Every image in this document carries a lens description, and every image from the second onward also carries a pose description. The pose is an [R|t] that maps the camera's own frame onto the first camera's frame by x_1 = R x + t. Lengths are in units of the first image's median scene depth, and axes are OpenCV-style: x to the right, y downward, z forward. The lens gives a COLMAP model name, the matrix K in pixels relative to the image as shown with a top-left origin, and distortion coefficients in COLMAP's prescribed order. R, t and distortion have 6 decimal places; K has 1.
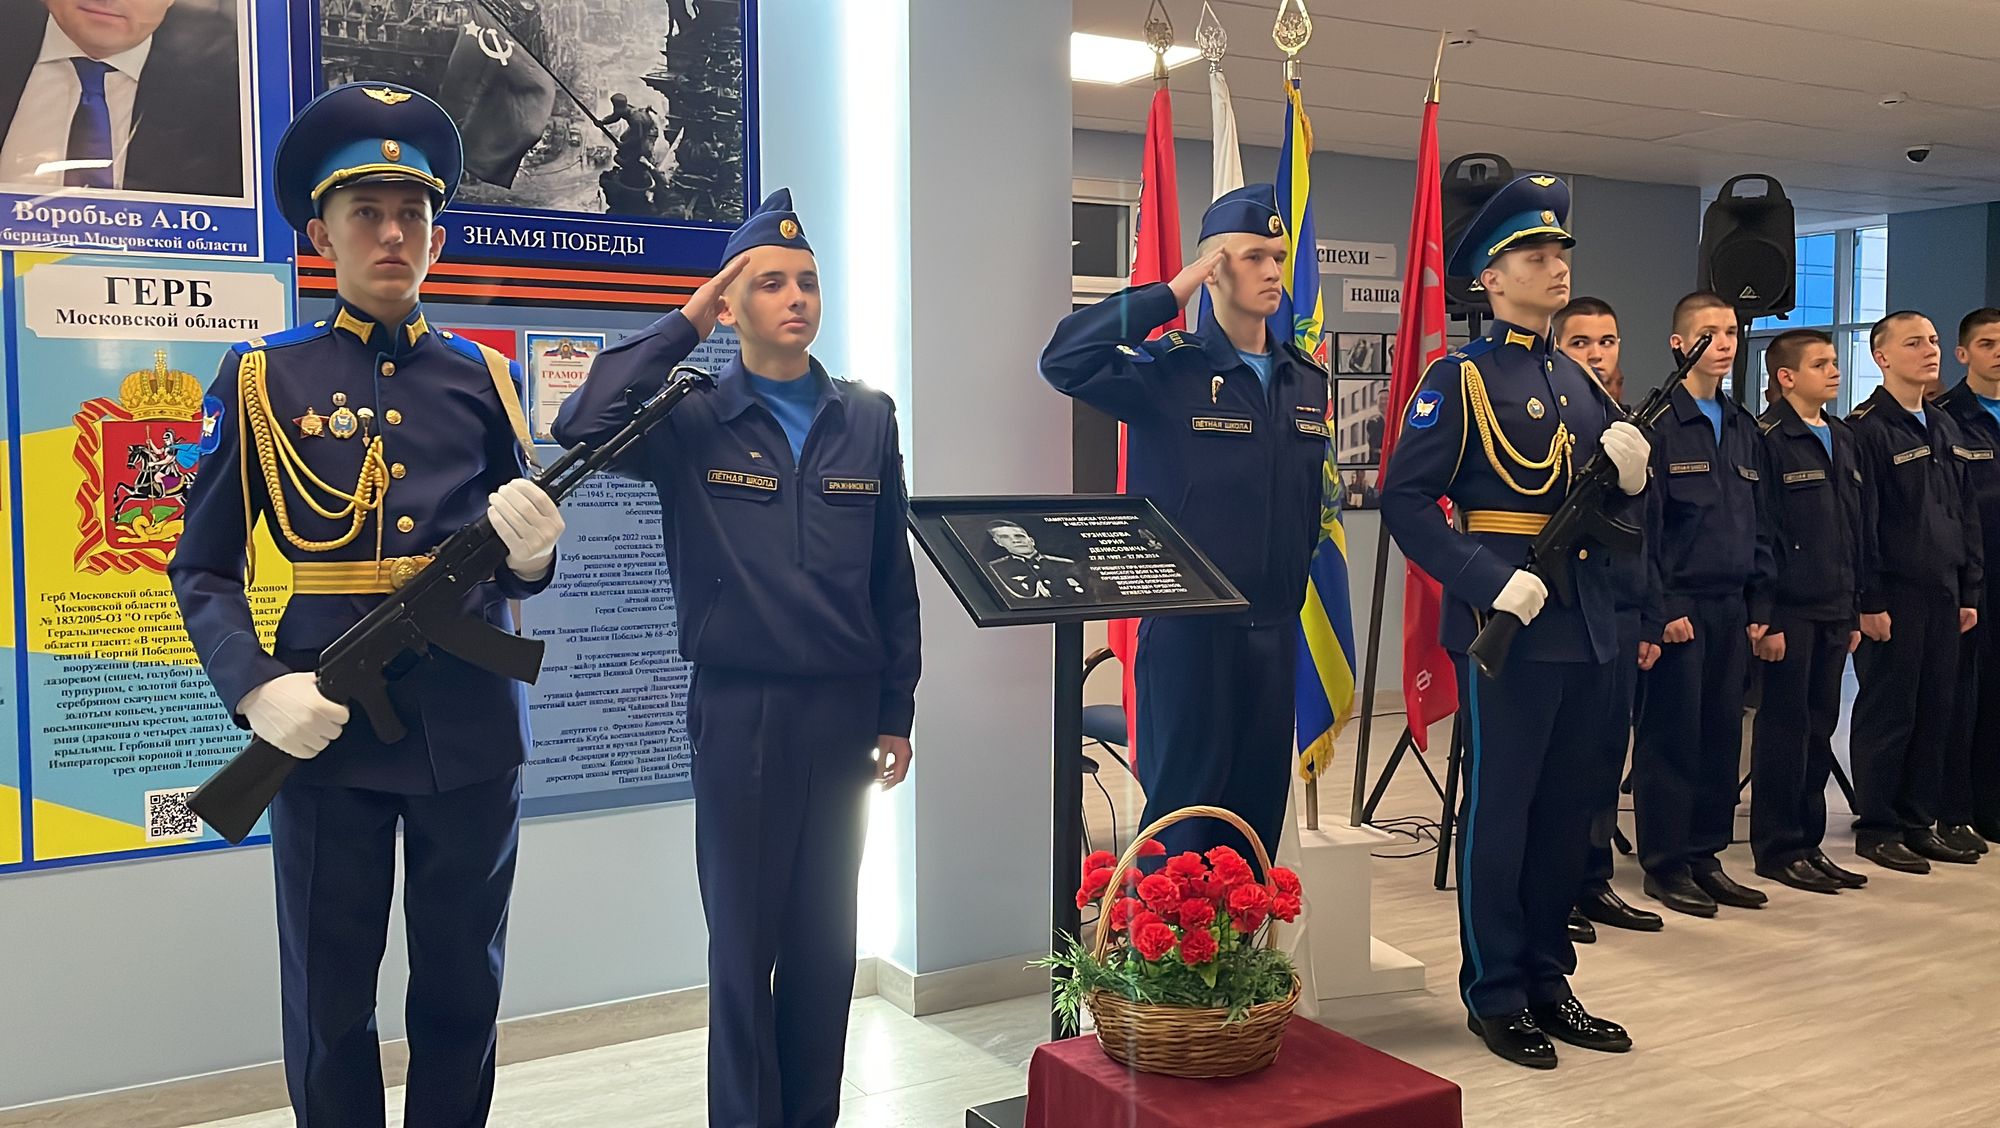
lens RADIAL K [[1791.9, 0, 1000.0], [0, 1791.9, 564.0], [0, 0, 1]] dist [0.019061, -0.023737]
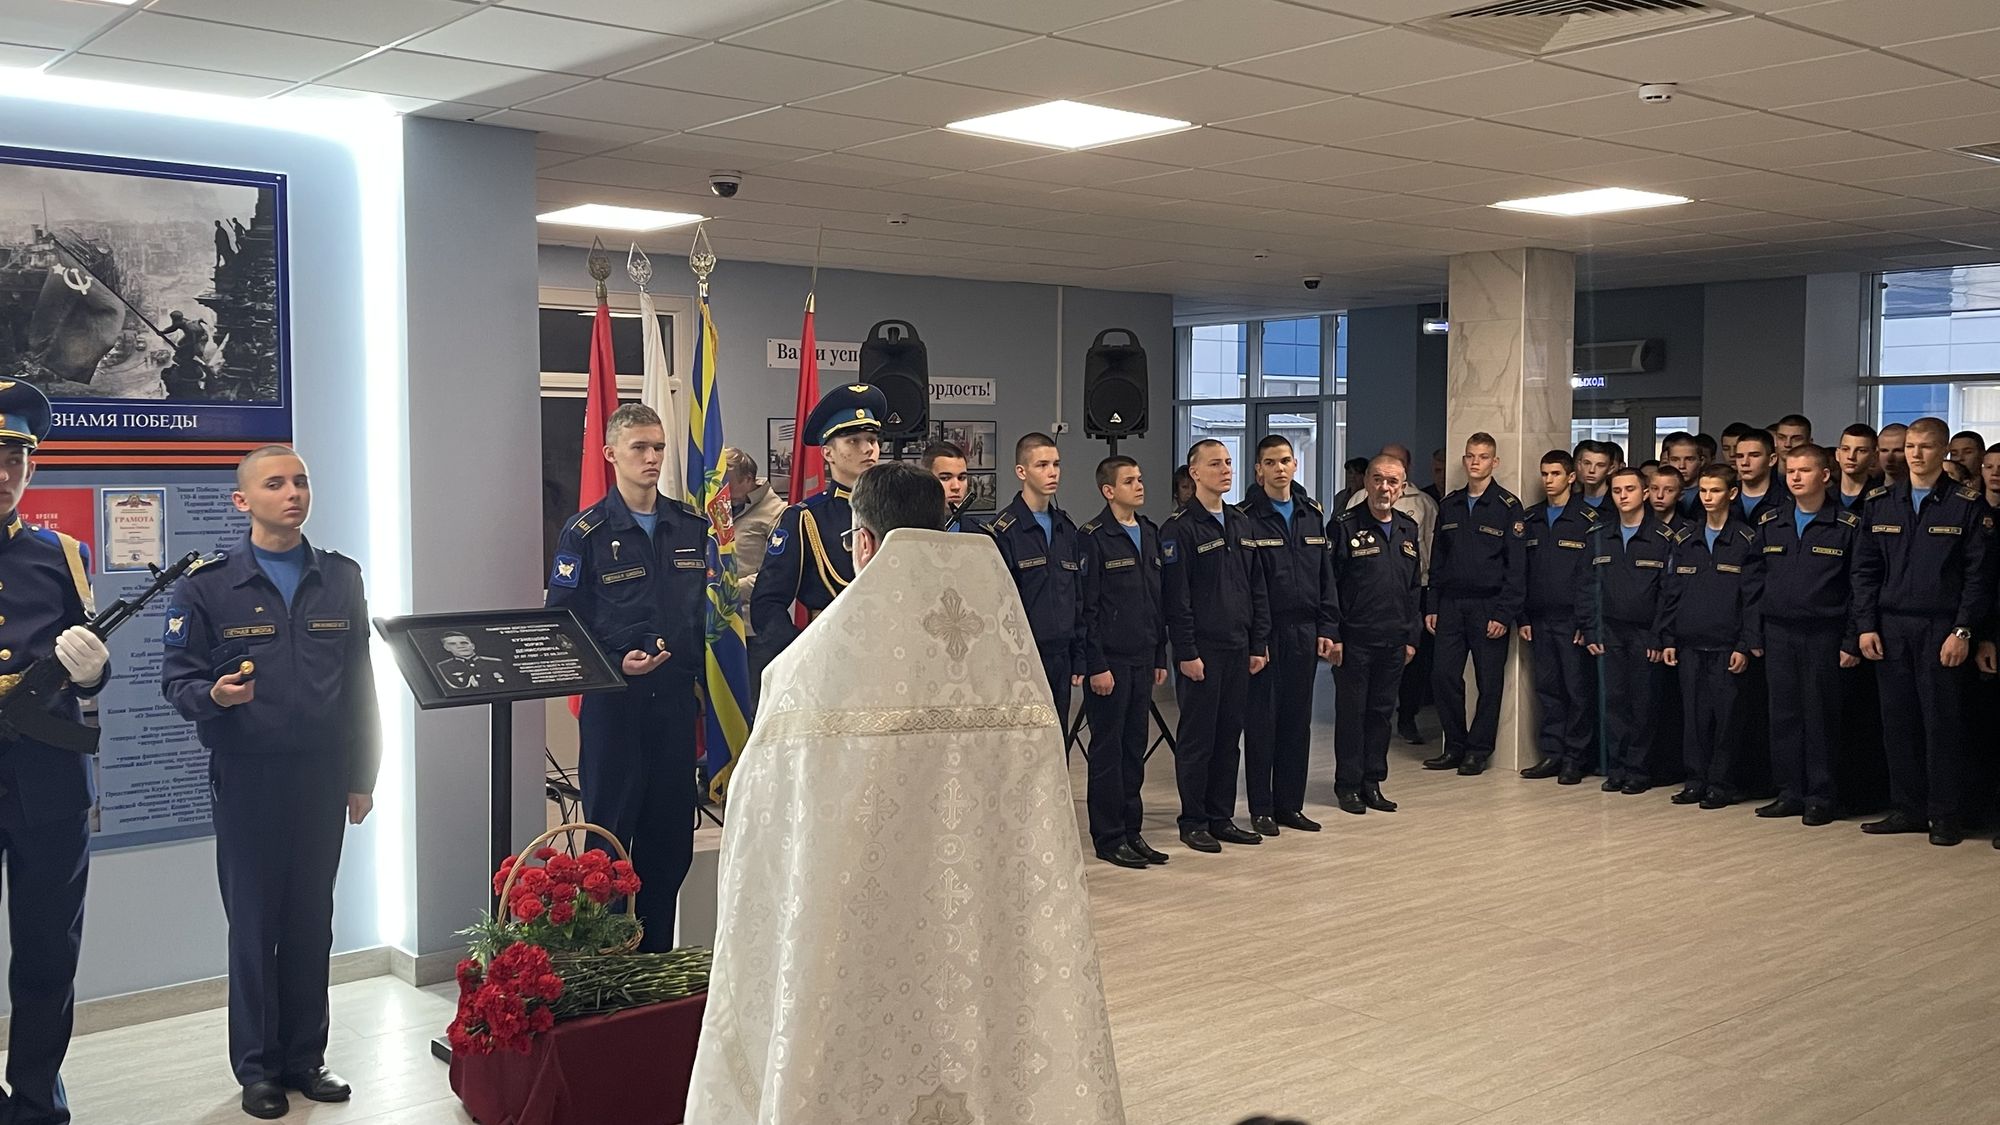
lens RADIAL K [[1743.8, 0, 1000.0], [0, 1743.8, 562.5], [0, 0, 1]] dist [0.052558, -0.109886]
pose [[0.979590, -0.006321, 0.200905, 0.129354], [0.009075, 0.999877, -0.012793, -0.050004], [-0.200799, 0.014355, 0.979527, -0.418906]]
